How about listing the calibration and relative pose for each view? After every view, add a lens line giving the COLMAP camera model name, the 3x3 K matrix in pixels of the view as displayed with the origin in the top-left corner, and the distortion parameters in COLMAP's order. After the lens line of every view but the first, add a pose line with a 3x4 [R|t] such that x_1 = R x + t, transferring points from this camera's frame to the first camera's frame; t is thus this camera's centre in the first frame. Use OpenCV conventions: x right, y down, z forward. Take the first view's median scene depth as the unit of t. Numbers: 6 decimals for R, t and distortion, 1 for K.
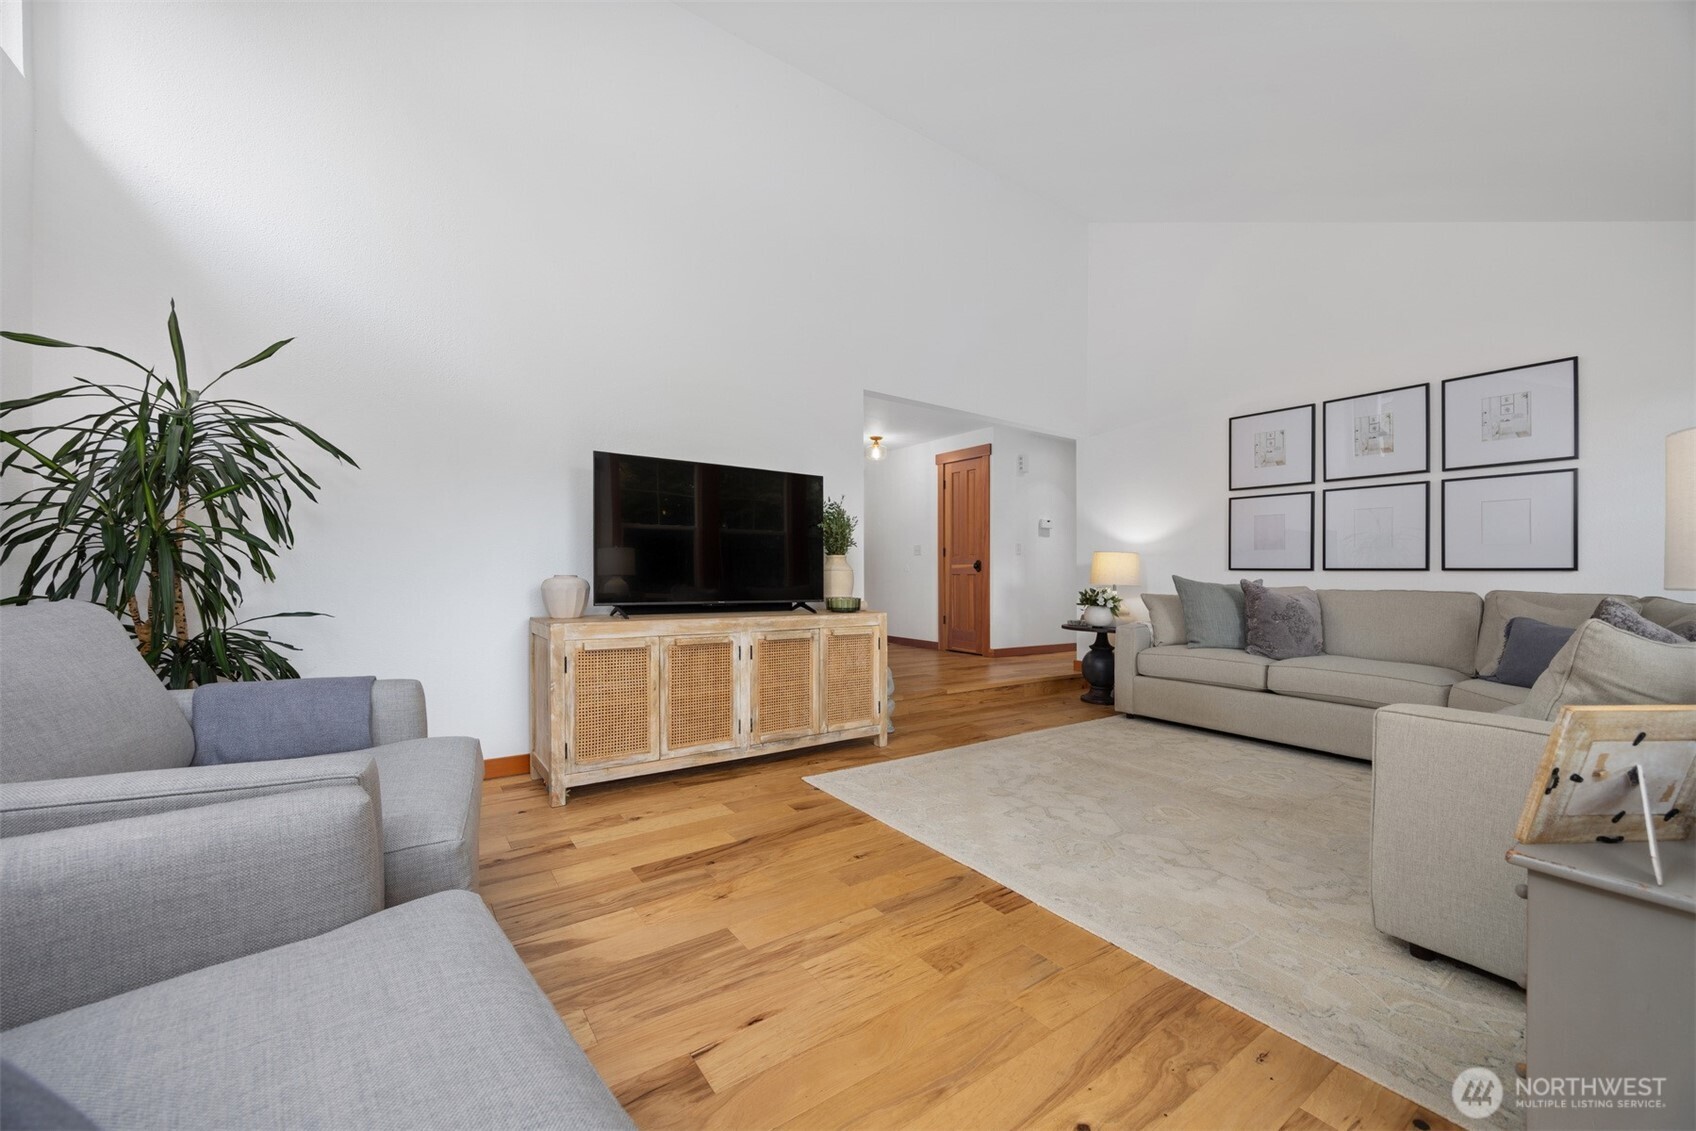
lens RADIAL K [[645.6, 0, 844.1], [0, 645.6, 569.2], [0, 0, 1]] dist [0.001217, 0.000072]
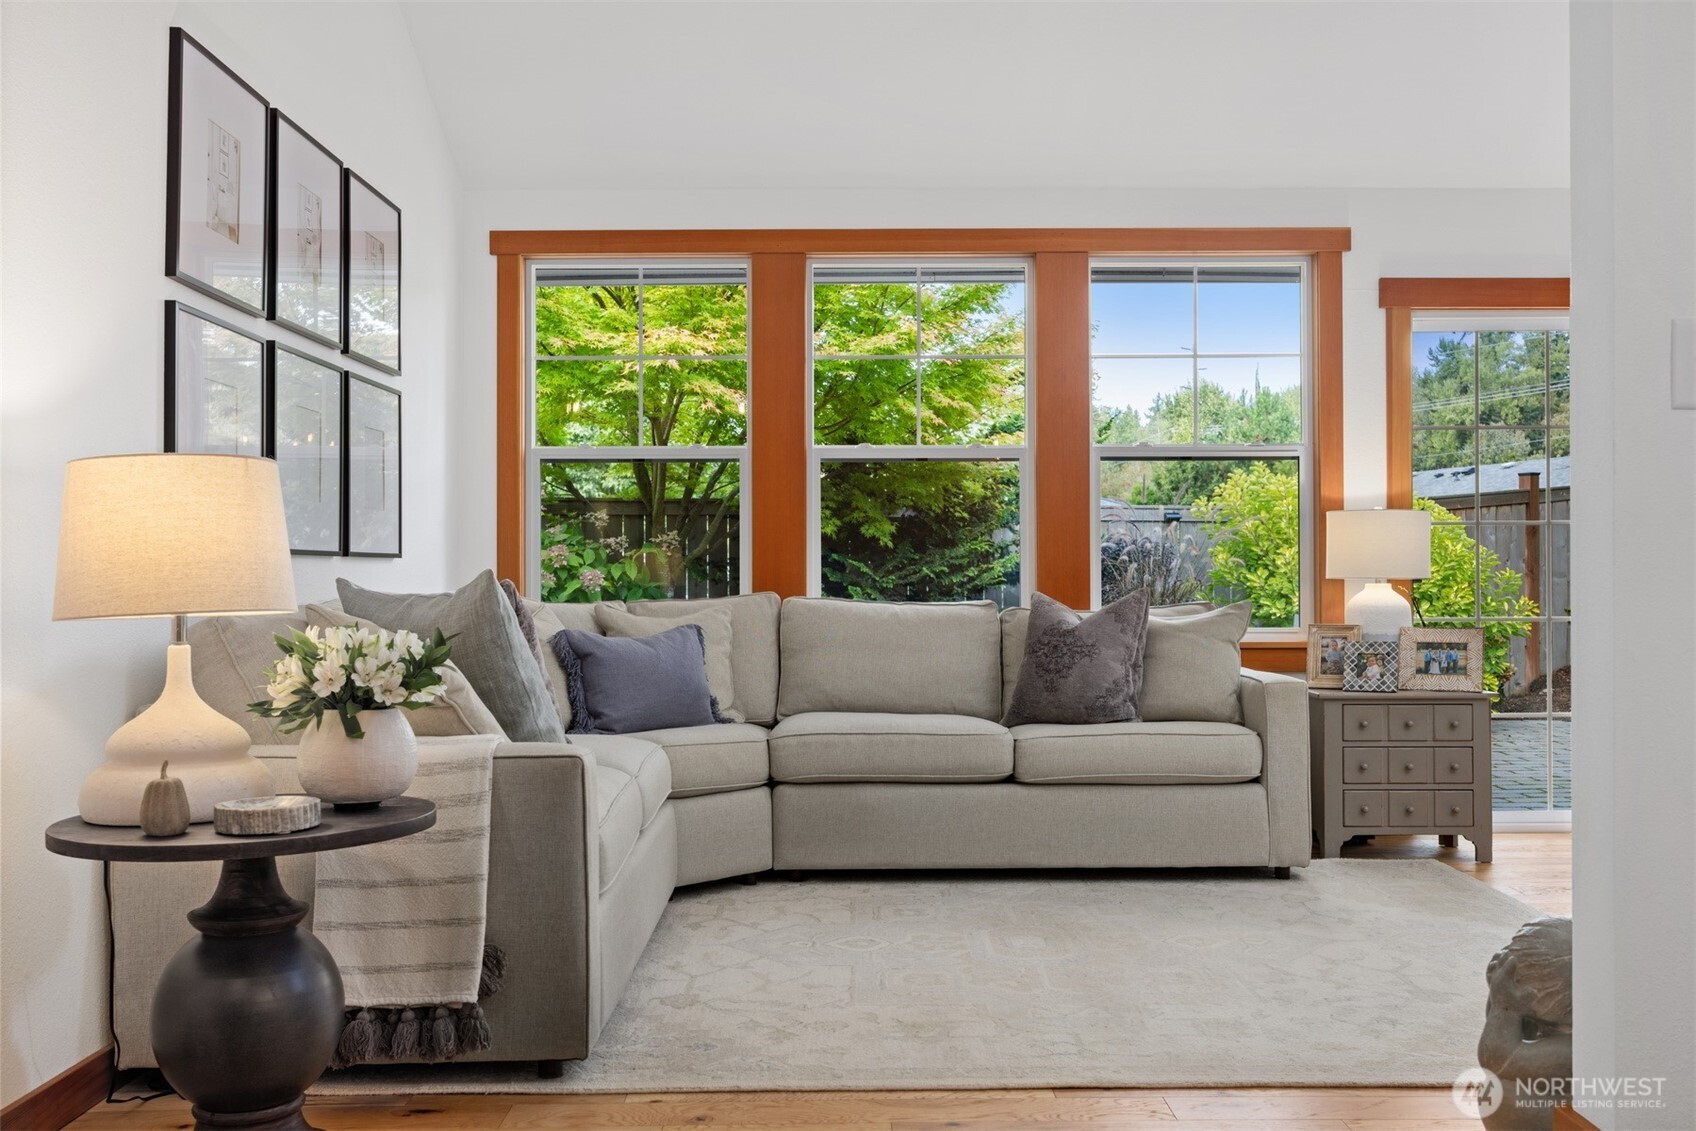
lens RADIAL K [[1594.4, 0, 848.0], [0, 1594.4, 565.5], [0, 0, 1]] dist [-0.014328, -0.007828]
pose [[-0.820837, -0.006391, 0.571127, -0.097416], [-0.012526, 0.999898, -0.006813, 0.014844], [-0.571025, -0.012747, -0.820834, 2.202143]]
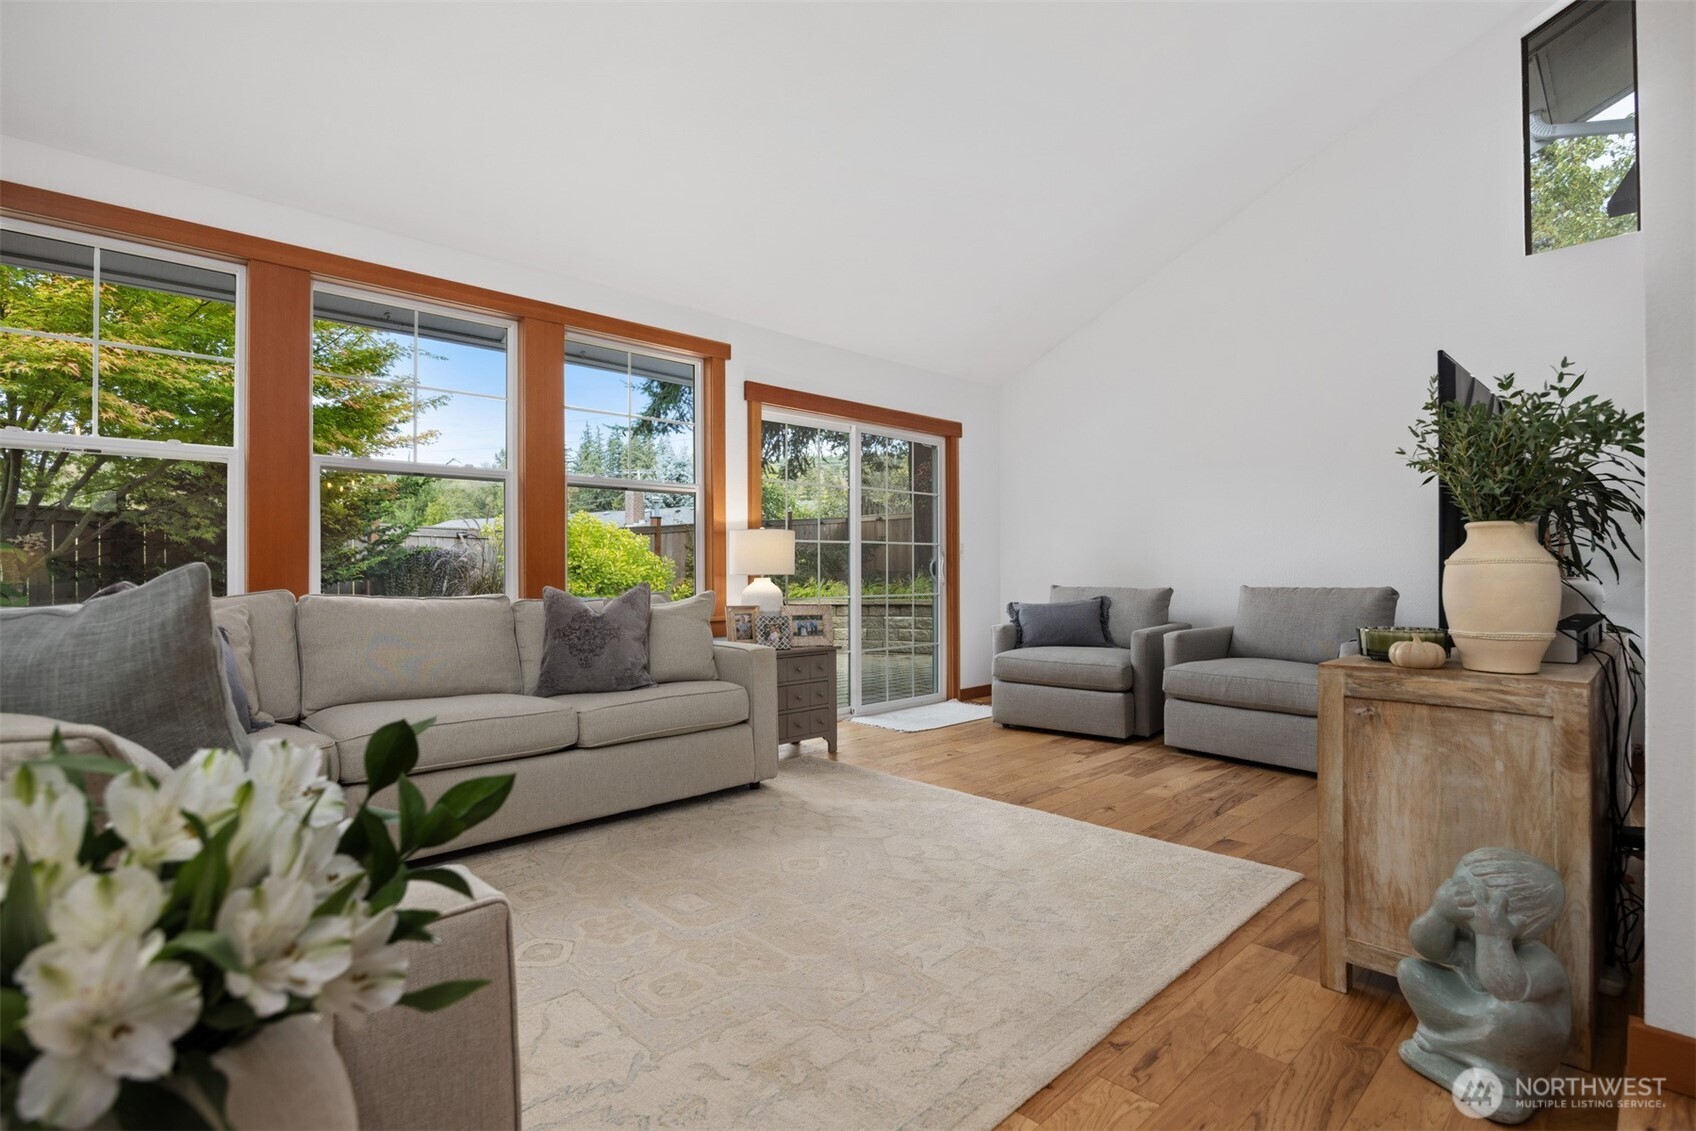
lens RADIAL K [[812.7, 0, 848.0], [0, 812.7, 565.5], [0, 0, 1]] dist [-0.013175, 0.000427]
pose [[-0.987384, -0.009392, -0.158066, 0.545786], [-0.006791, 0.999833, -0.016985, 0.016907], [0.158199, -0.015697, -0.987283, 1.771836]]
